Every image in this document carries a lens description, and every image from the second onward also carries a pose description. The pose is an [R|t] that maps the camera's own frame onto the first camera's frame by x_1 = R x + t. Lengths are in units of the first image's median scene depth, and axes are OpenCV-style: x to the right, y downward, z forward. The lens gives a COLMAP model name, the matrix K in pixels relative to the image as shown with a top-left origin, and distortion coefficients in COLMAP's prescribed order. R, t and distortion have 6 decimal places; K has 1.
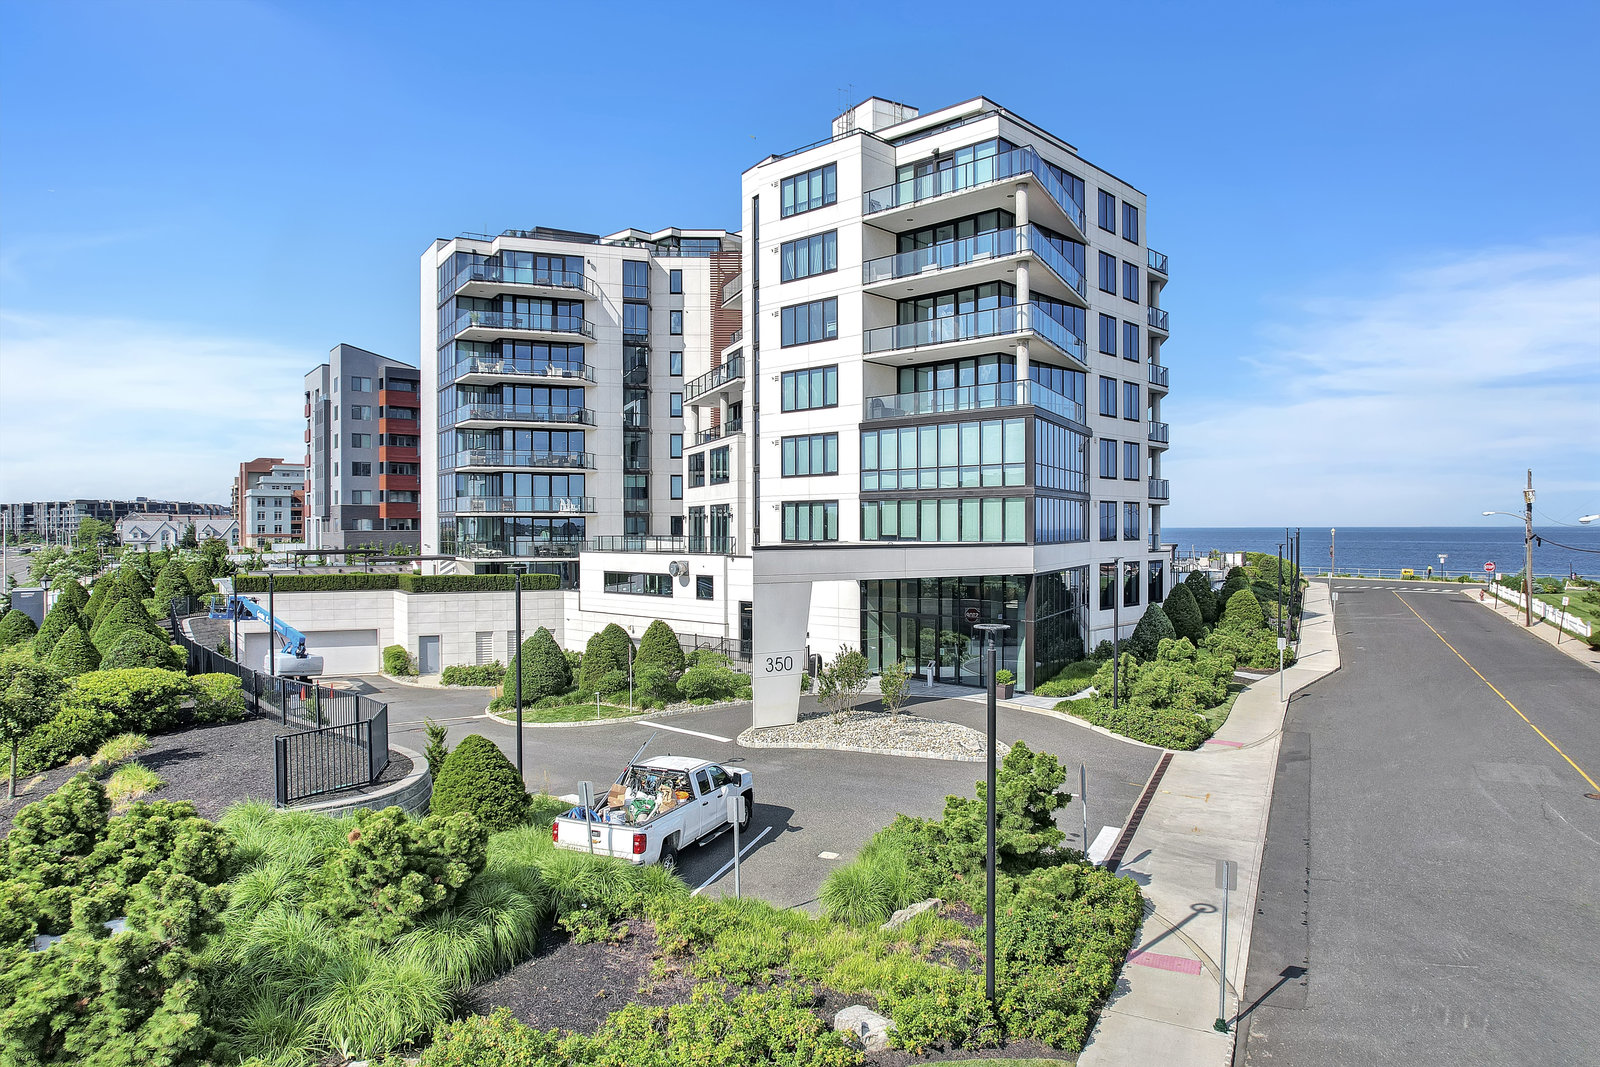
lens RADIAL K [[1028.2, 0, 799.2], [0, 1028.2, 538.5], [0, 0, 1]] dist [-0.046954, 0.029174]
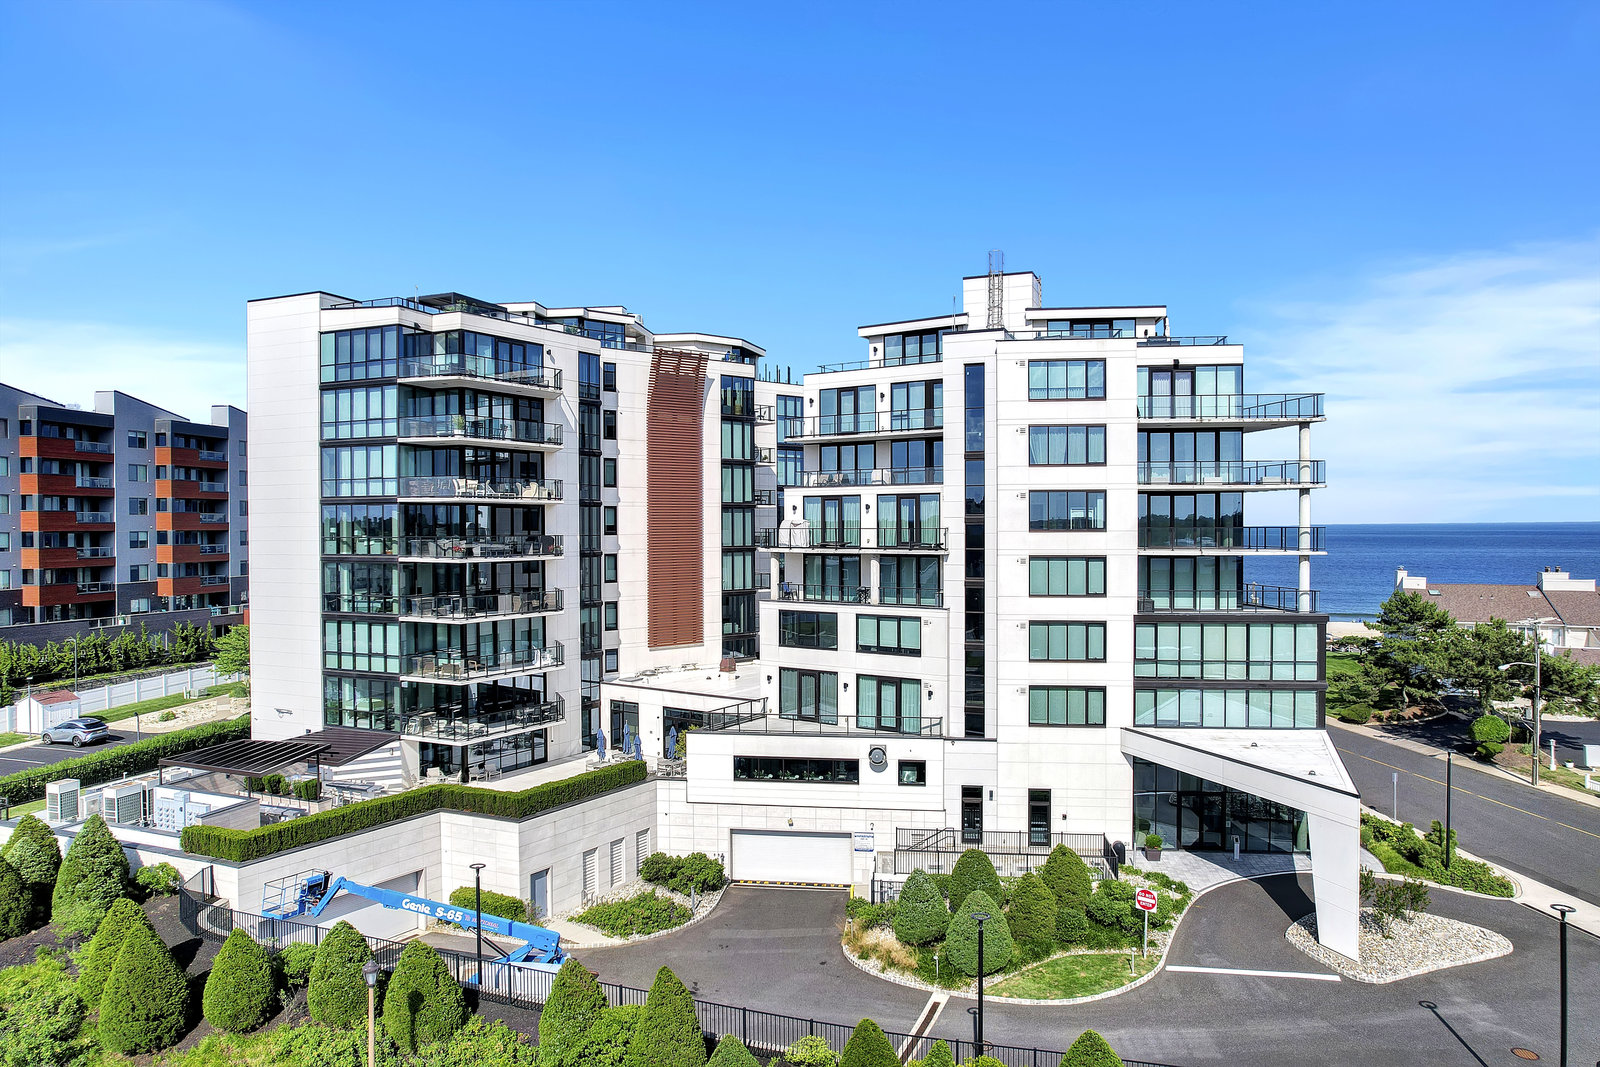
lens RADIAL K [[1028.2, 0, 793.6], [0, 1028.2, 529.1], [0, 0, 1]] dist [-0.046954, 0.029174]
pose [[0.810940, -0.005438, 0.585103, -0.785949], [0.007797, 0.999968, -0.001513, -0.188320], [-0.585077, 0.005789, 0.810957, 0.330464]]
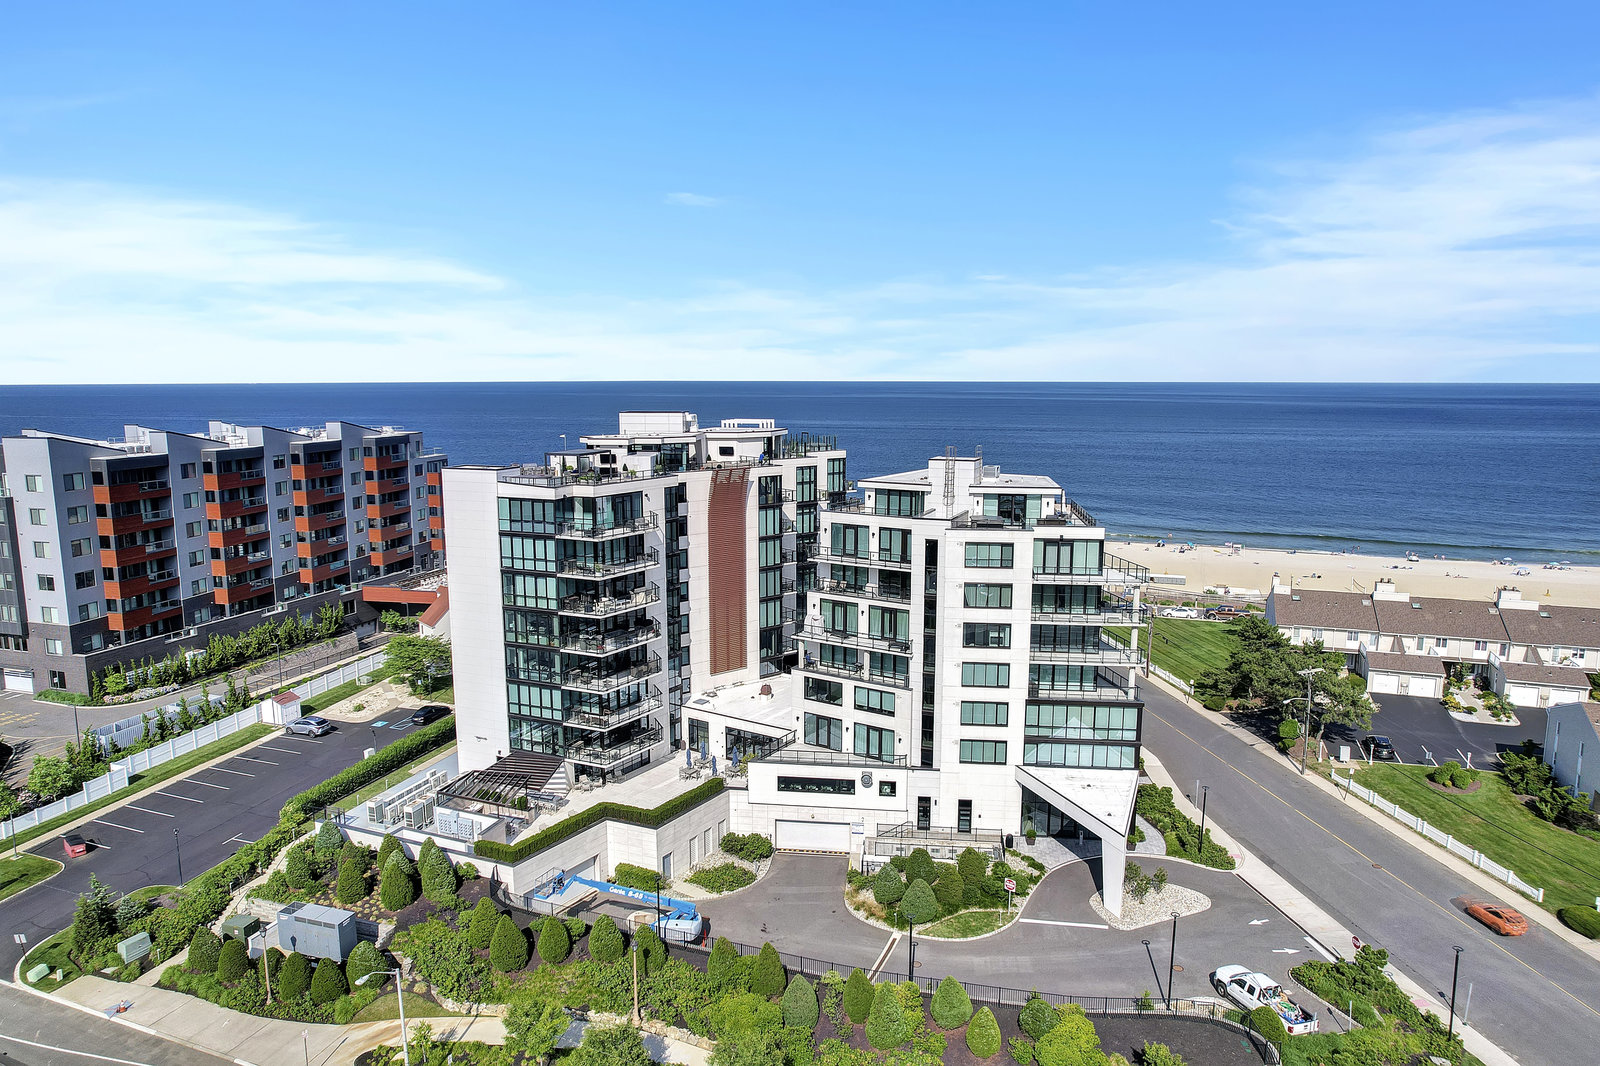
lens RADIAL K [[1028.2, 0, 798.9], [0, 1028.2, 532.6], [0, 0, 1]] dist [-0.046954, 0.029174]
pose [[0.806715, -0.087141, 0.584481, -1.143537], [0.004315, 0.989910, 0.141632, -0.590754], [-0.590925, -0.111734, 0.798951, -0.103085]]
